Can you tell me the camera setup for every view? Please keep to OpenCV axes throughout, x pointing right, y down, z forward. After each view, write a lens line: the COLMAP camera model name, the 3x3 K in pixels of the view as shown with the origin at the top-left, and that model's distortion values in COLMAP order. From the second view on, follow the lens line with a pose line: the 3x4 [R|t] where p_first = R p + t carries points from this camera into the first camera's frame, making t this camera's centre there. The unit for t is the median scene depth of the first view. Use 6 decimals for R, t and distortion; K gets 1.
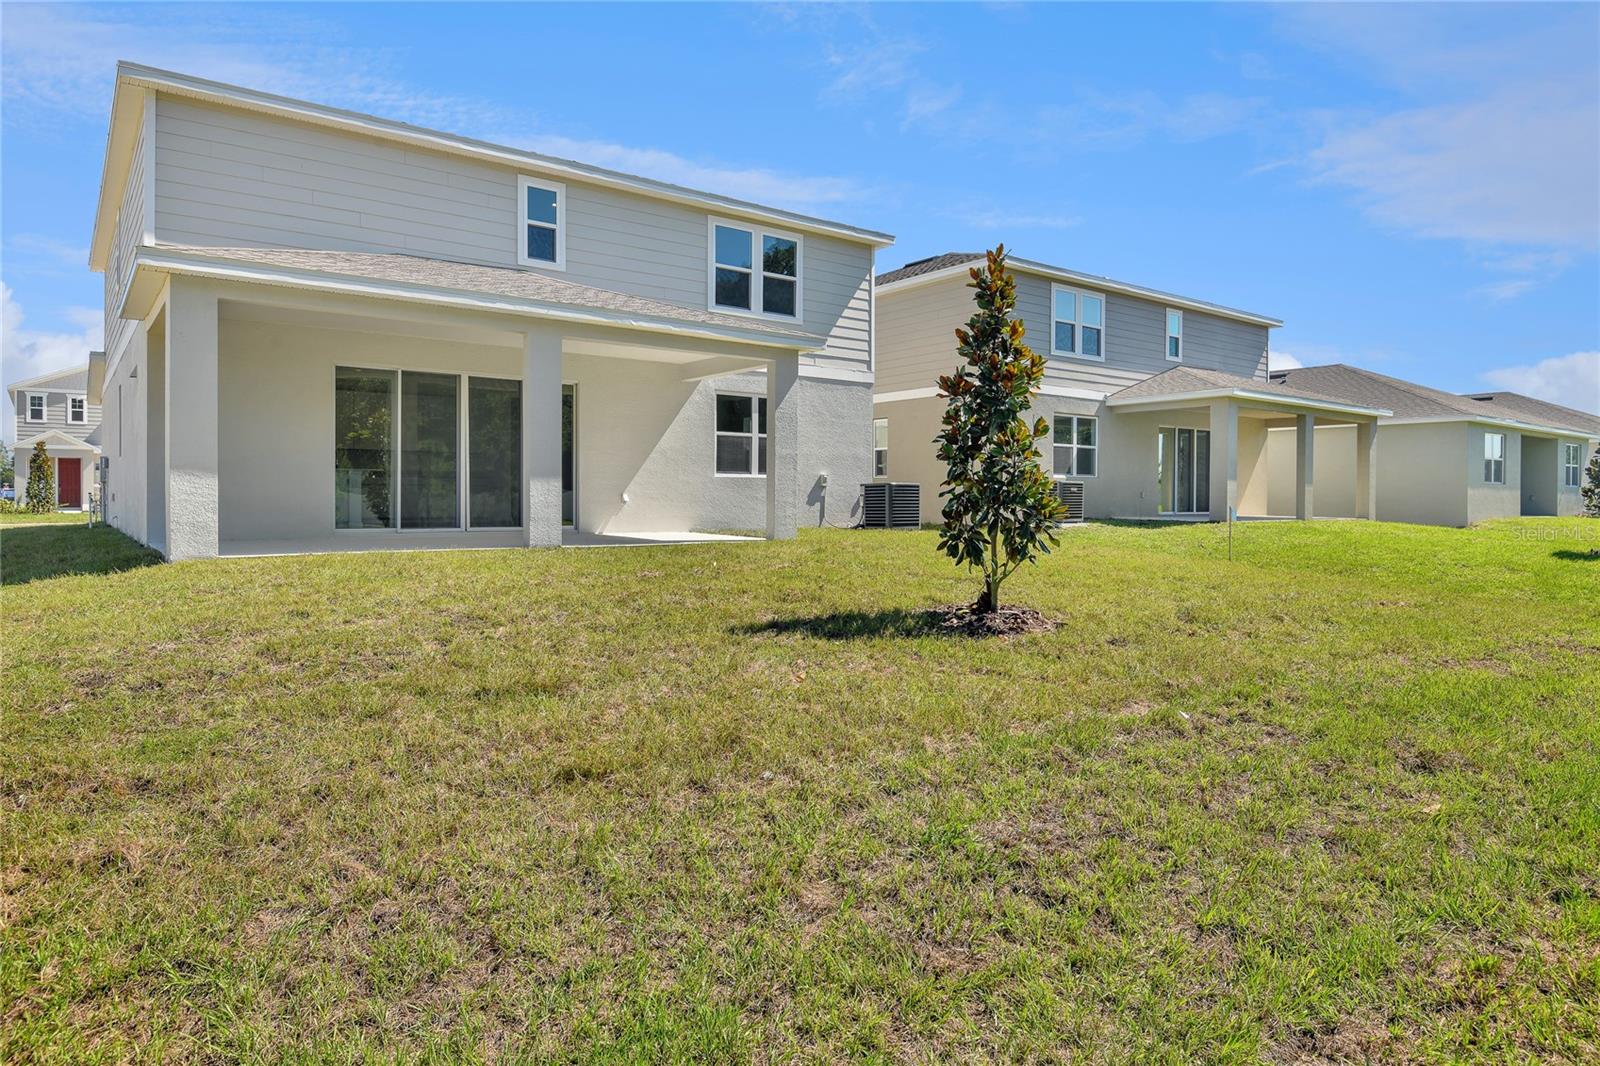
lens RADIAL K [[1009.9, 0, 800.0], [0, 1009.9, 533.0], [0, 0, 1]] dist [-0.002577, -0.000806]
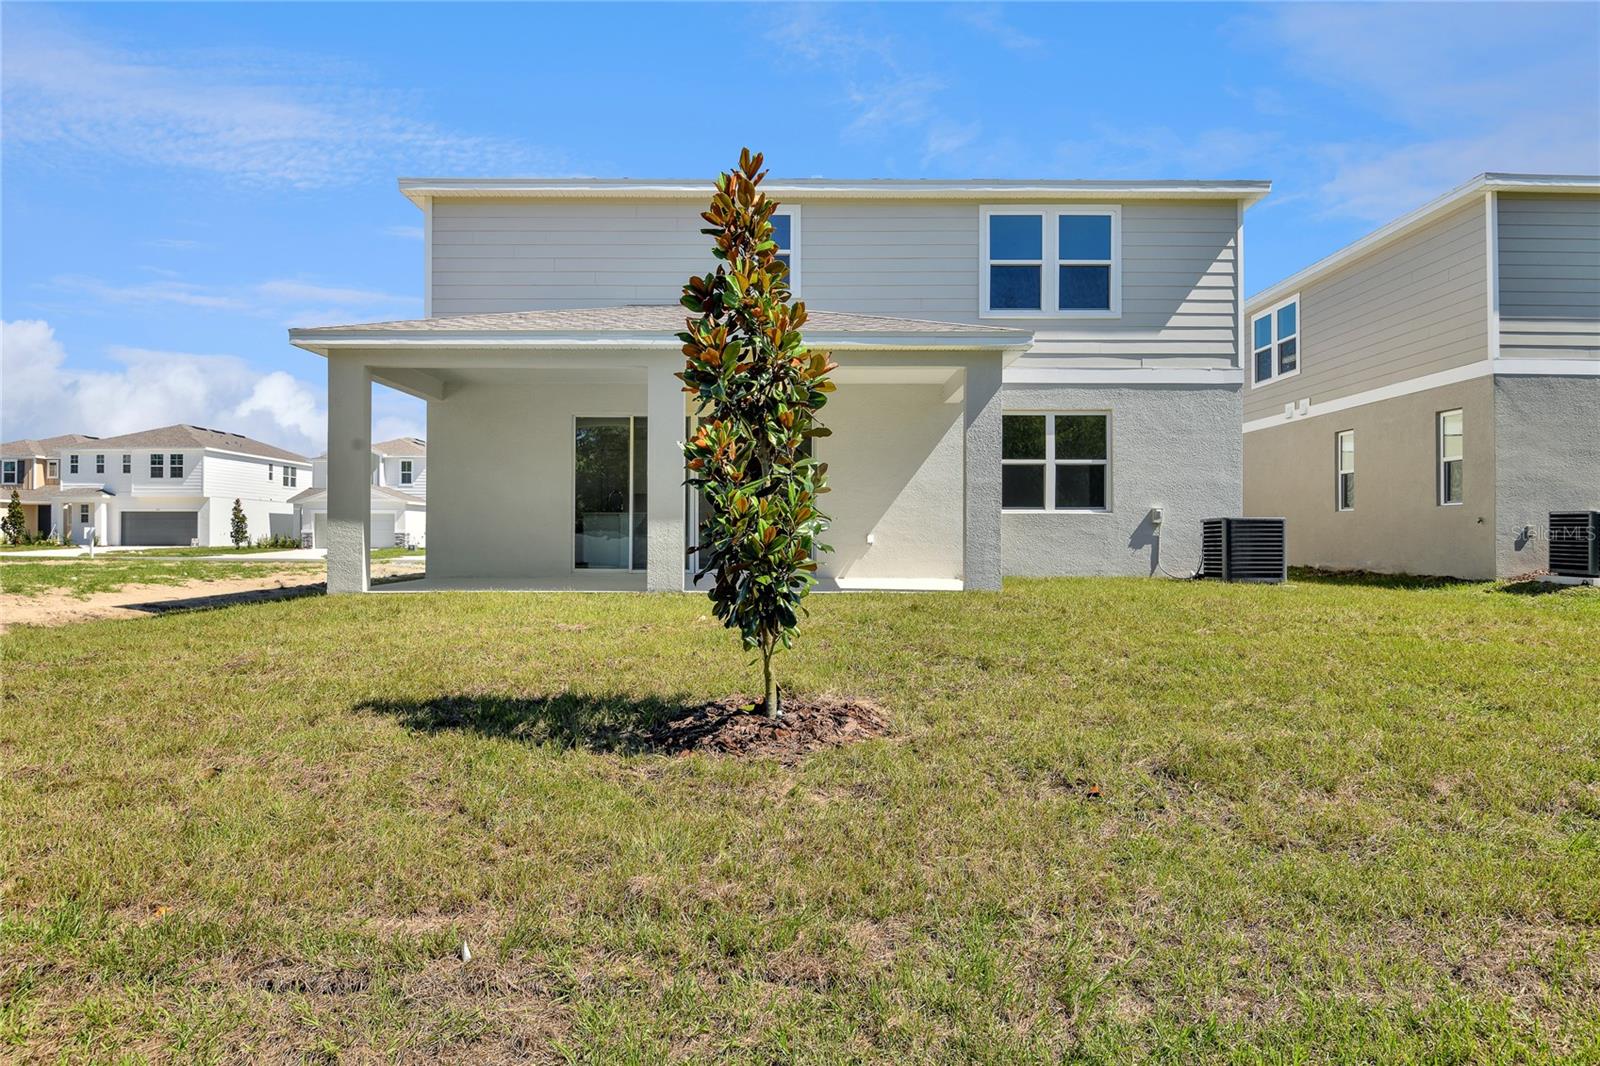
lens RADIAL K [[1009.9, 0, 800.0], [0, 1009.9, 533.0], [0, 0, 1]] dist [-0.002577, -0.000806]
pose [[0.779112, -0.003323, -0.626876, 0.309721], [-0.019369, 0.999381, -0.029371, -0.011824], [0.626585, 0.035025, 0.778565, 0.245795]]
